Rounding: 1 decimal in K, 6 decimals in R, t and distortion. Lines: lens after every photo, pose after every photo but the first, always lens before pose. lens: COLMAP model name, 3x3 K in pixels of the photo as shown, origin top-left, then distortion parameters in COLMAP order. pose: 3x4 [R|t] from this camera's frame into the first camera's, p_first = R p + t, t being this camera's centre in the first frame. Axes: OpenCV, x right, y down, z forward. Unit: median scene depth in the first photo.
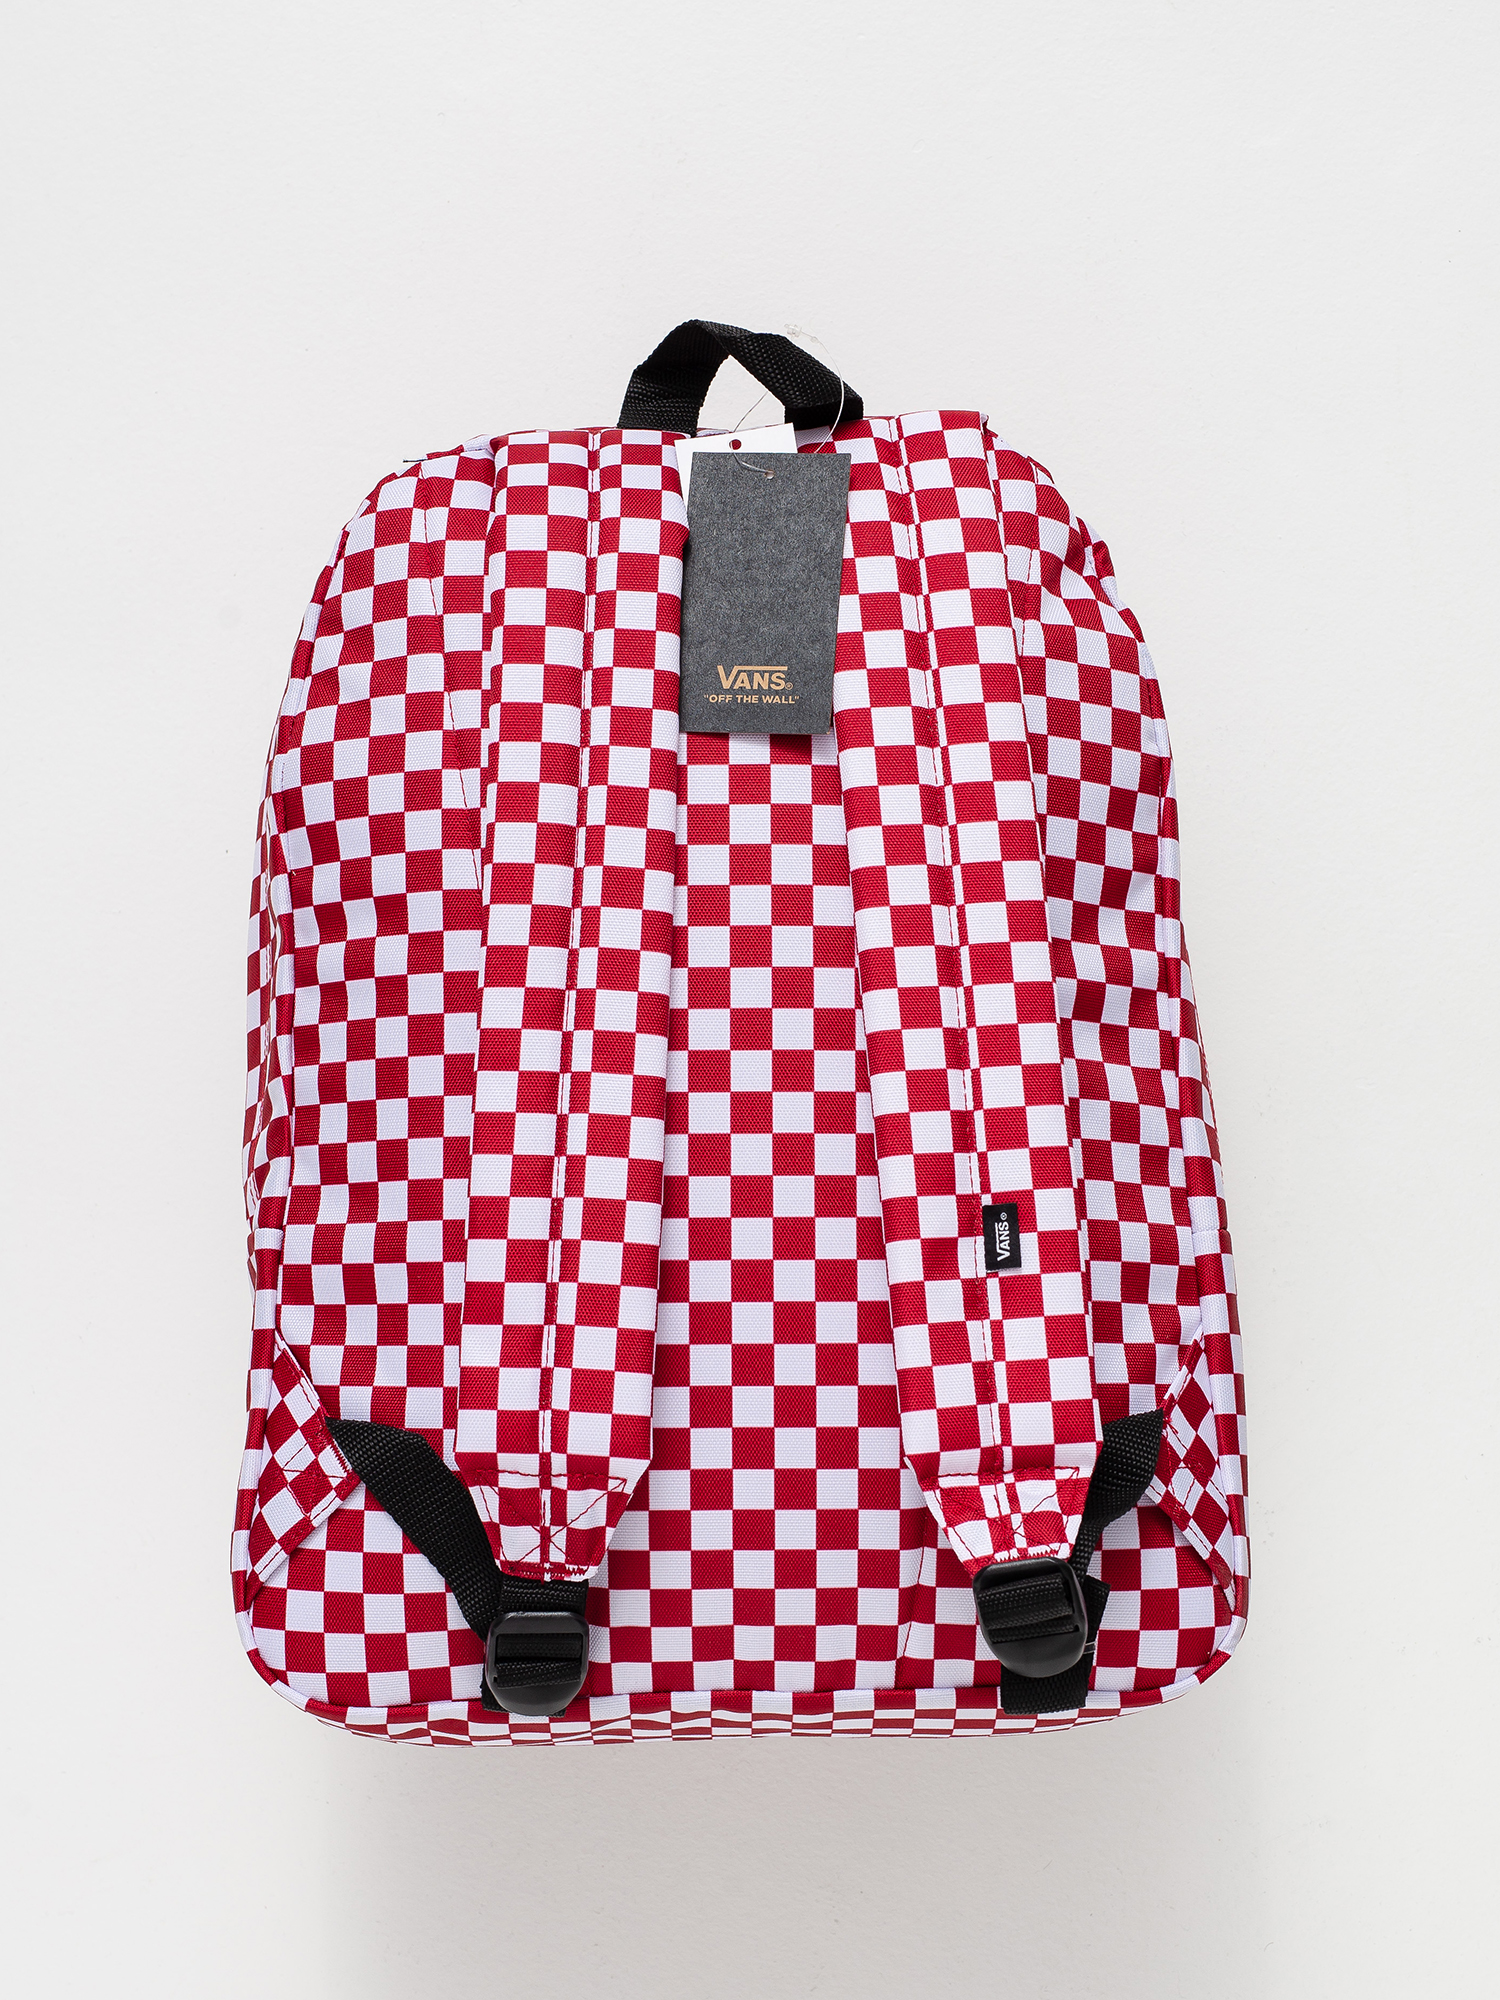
lens RADIAL K [[2819.5, 0, 750.0], [0, 2819.5, 1000.0], [0, 0, 1]] dist [0.010684, 0.033003]
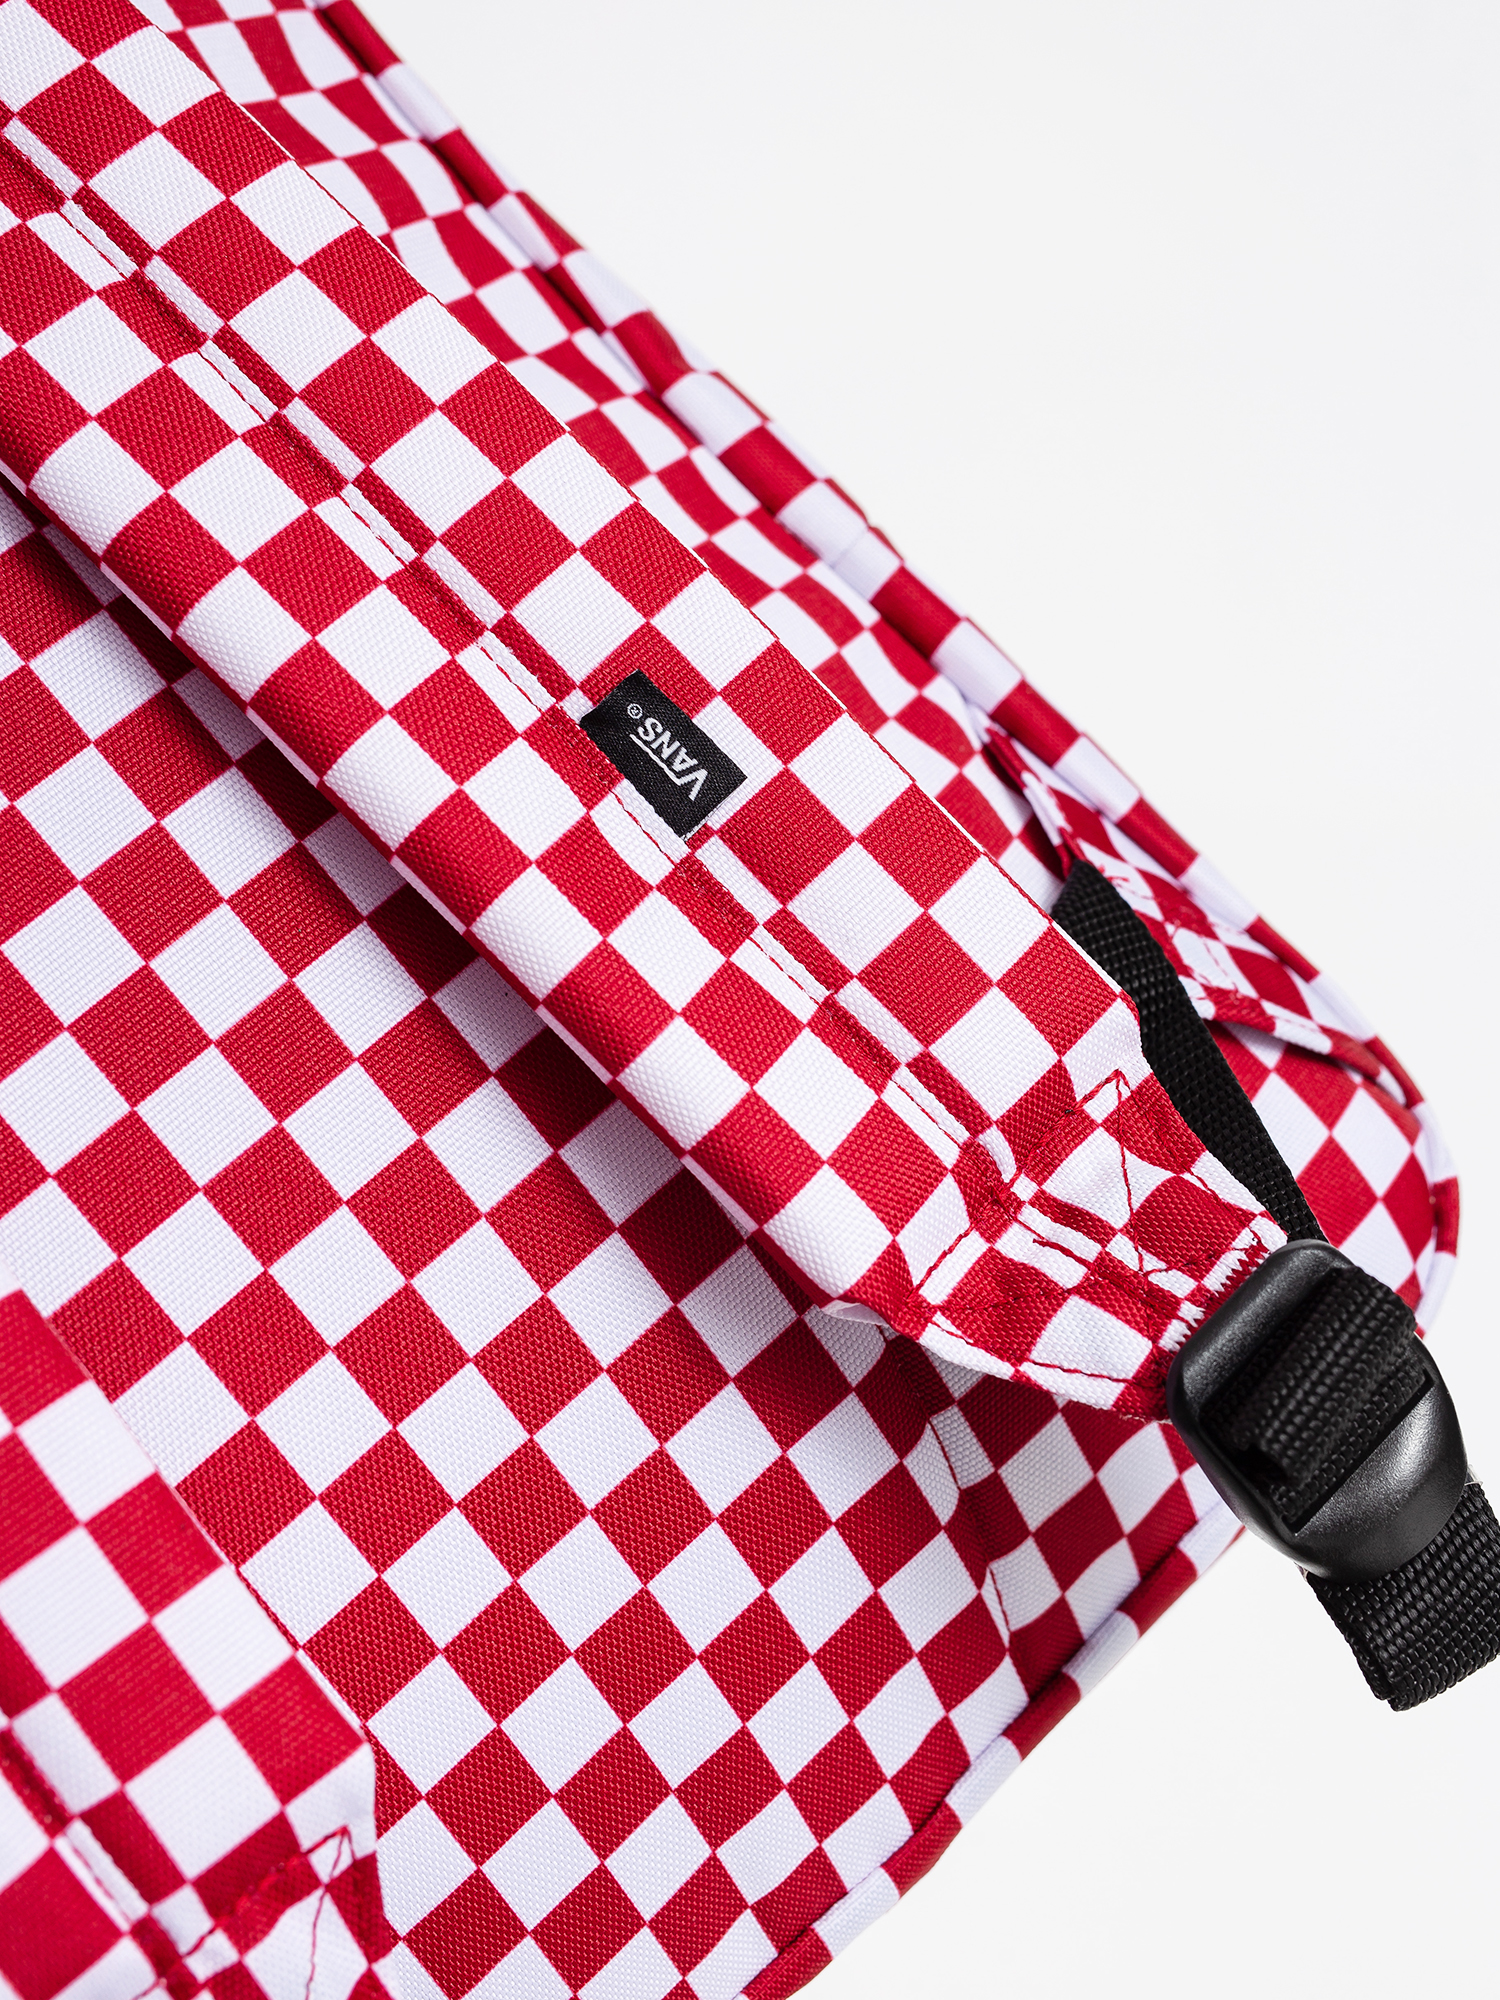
lens RADIAL K [[2819.5, 0, 750.0], [0, 2819.5, 1000.0], [0, 0, 1]] dist [0.010684, 0.033003]
pose [[0.753979, -0.612932, 0.236285, -0.024199], [0.571302, 0.789386, 0.224688, 0.025693], [-0.324238, -0.034420, 0.945349, 0.595600]]
